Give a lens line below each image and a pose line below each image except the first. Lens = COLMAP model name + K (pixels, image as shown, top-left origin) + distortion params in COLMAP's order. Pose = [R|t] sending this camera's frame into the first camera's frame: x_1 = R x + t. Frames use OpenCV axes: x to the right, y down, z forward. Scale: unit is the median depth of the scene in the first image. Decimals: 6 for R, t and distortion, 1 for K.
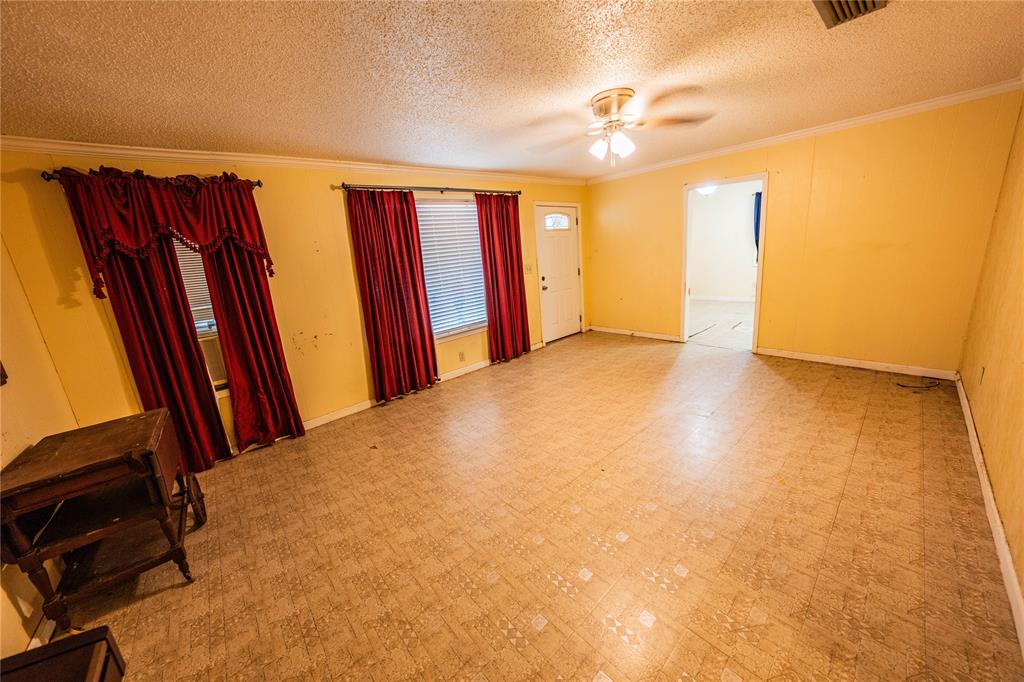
lens RADIAL K [[350.3, 0, 513.2], [0, 350.3, 337.5], [0, 0, 1]] dist [-0.026867, 0.003928]
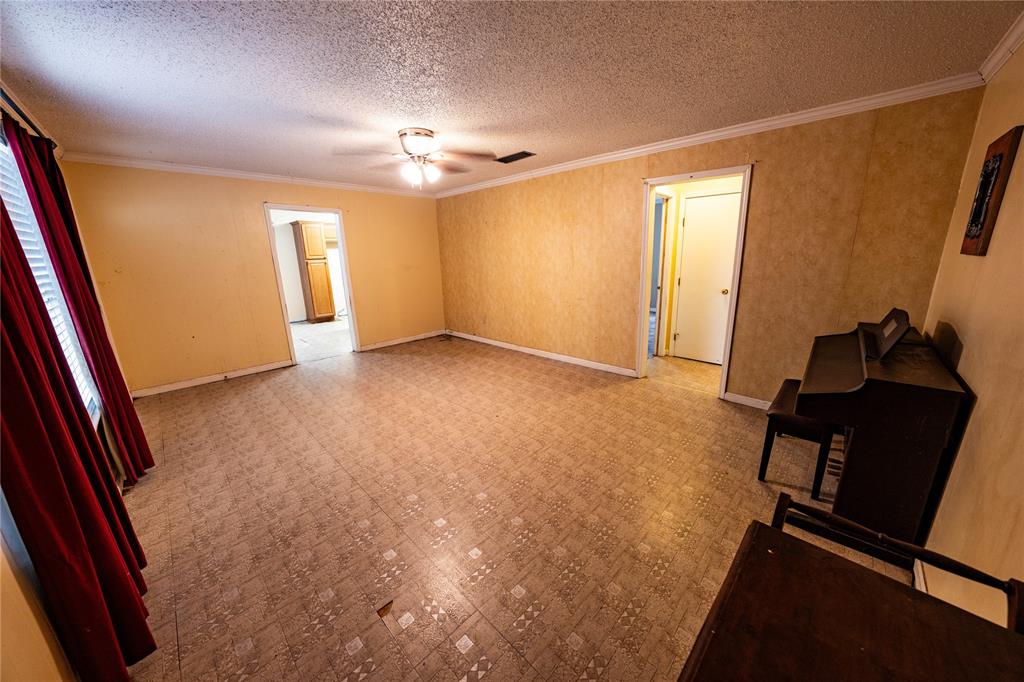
lens RADIAL K [[355.6, 0, 511.0], [0, 355.6, 334.5], [0, 0, 1]] dist [-0.021570, 0.004763]
pose [[-0.064144, -0.142627, 0.987696, -0.638992], [0.267447, 0.951072, 0.154707, -0.071910], [-0.961435, 0.274080, -0.022860, 0.537248]]
